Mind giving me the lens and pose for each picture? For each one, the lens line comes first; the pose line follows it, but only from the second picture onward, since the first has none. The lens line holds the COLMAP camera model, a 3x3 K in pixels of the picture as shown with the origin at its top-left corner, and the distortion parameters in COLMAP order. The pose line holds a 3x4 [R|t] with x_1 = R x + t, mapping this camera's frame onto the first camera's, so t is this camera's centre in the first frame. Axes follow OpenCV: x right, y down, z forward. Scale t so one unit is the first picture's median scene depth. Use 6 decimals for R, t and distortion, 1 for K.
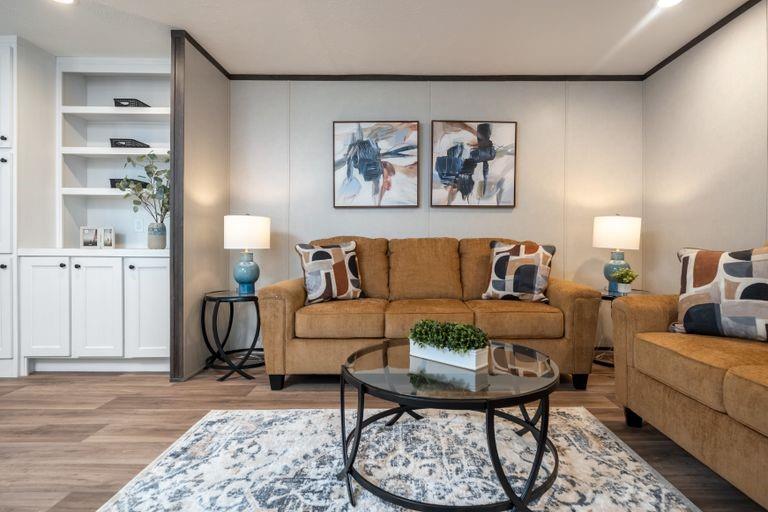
lens RADIAL K [[419.1, 0, 387.1], [0, 419.1, 236.4], [0, 0, 1]] dist [-0.006133, 0.023734]
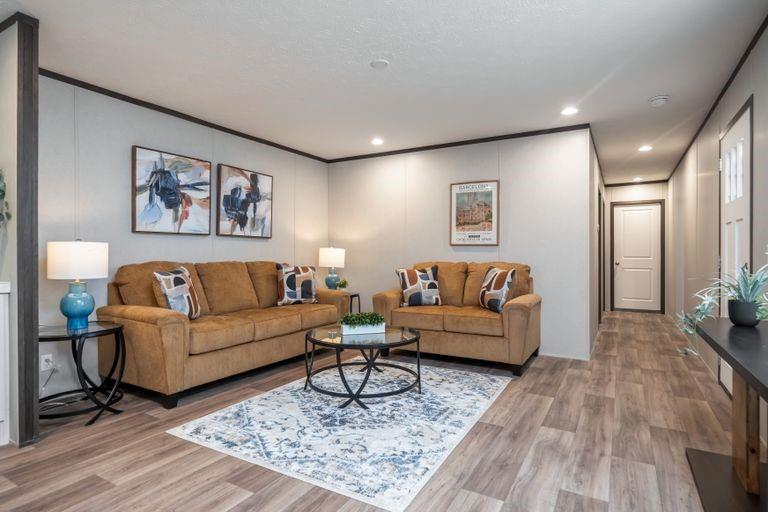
lens RADIAL K [[419.1, 0, 387.1], [0, 419.1, 236.4], [0, 0, 1]] dist [-0.006133, 0.023734]
pose [[0.498481, 0.037406, 0.866093, -0.693514], [-0.019456, 0.999300, -0.031962, -0.038847], [-0.866682, -0.000918, 0.498860, -0.016933]]
